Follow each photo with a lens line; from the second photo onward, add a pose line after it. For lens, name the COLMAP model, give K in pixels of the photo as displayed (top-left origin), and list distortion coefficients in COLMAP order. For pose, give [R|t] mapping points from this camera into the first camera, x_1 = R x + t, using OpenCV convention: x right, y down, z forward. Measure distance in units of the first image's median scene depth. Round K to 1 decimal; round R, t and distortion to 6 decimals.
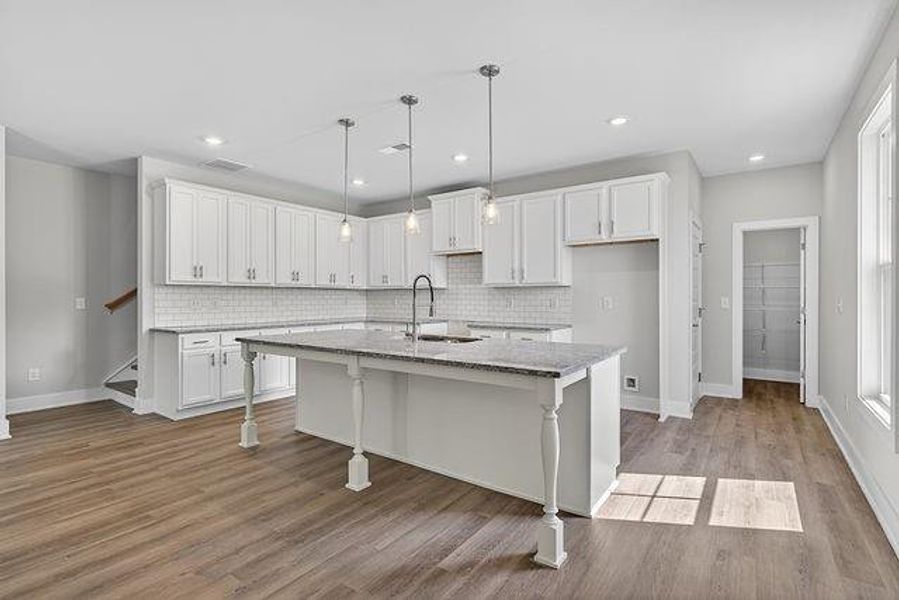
lens RADIAL K [[432.5, 0, 454.4], [0, 432.5, 299.2], [0, 0, 1]] dist [-0.003557, -0.000542]
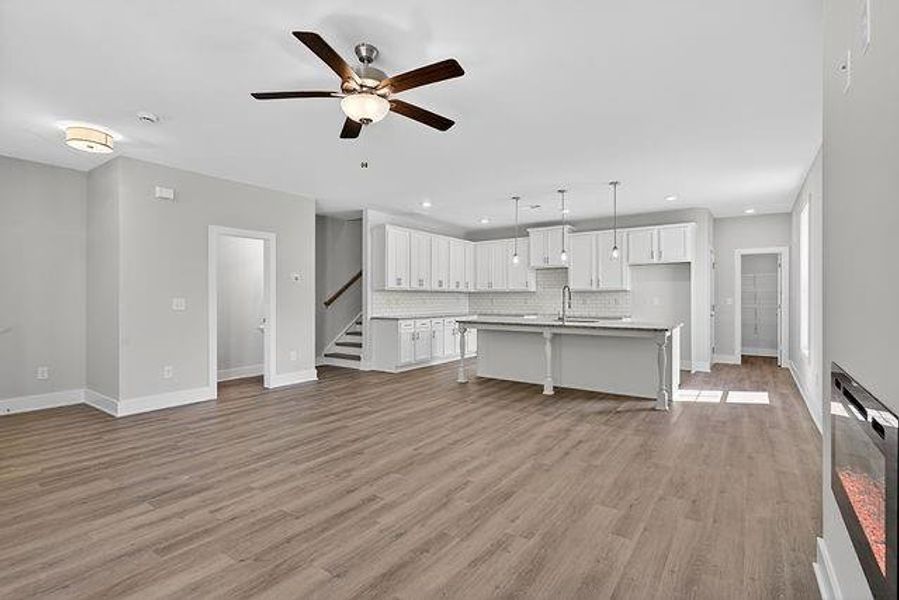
lens RADIAL K [[443.9, 0, 444.8], [0, 443.9, 298.0], [0, 0, 1]] dist [-0.001644, -0.000745]
pose [[0.999990, 0.001253, 0.004230, -0.432120], [-0.001236, 0.999991, -0.004065, 0.003147], [-0.004235, 0.004060, 0.999983, -0.631018]]
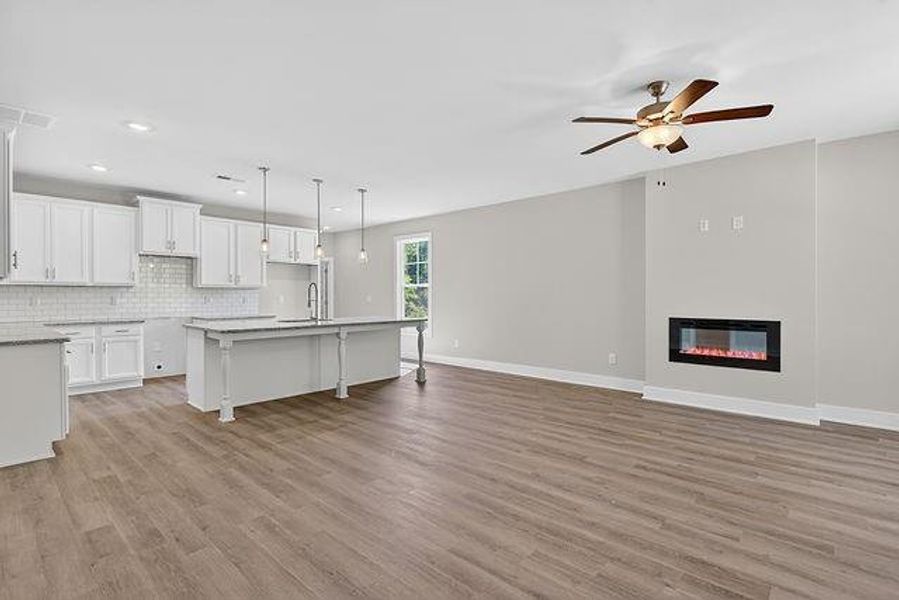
lens RADIAL K [[432.5, 0, 454.4], [0, 432.5, 299.2], [0, 0, 1]] dist [-0.003557, -0.000542]
pose [[0.095177, -0.004121, 0.995452, -1.238307], [0.006233, 0.999974, 0.003544, 0.005405], [-0.995441, 0.005868, 0.095201, 0.209385]]
